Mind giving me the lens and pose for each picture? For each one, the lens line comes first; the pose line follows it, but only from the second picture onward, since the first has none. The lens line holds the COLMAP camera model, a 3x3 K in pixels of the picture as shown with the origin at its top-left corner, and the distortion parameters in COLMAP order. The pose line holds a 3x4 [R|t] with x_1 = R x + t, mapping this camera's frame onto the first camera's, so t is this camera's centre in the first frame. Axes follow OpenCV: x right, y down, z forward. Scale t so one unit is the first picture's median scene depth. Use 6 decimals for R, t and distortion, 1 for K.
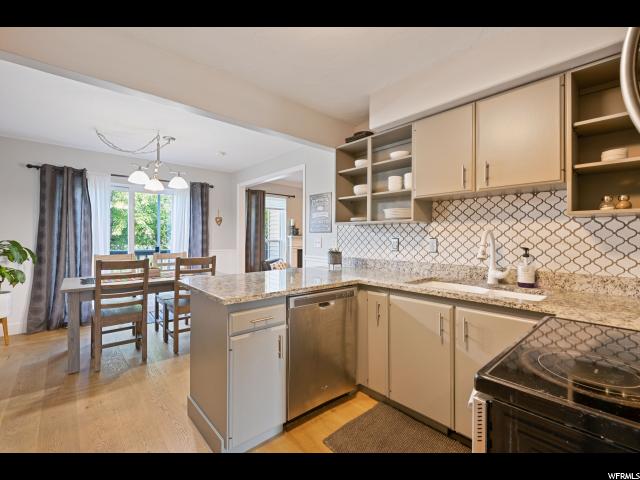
lens RADIAL K [[292.1, 0, 321.6], [0, 292.1, 237.5], [0, 0, 1]] dist [0.002283, 0.000038]
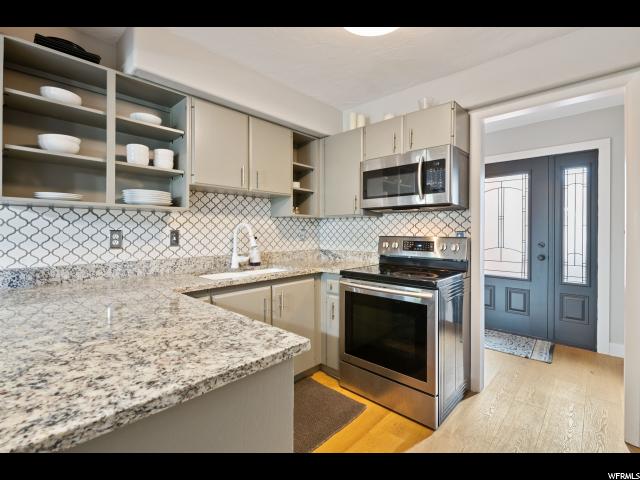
lens RADIAL K [[304.8, 0, 321.1], [0, 304.8, 235.6], [0, 0, 1]] dist [0.000233, -0.000071]
pose [[-0.120617, -0.022997, 0.992433, -0.615193], [-0.004605, 0.999734, 0.022606, -0.003958], [-0.992688, -0.001843, -0.120691, 0.702469]]
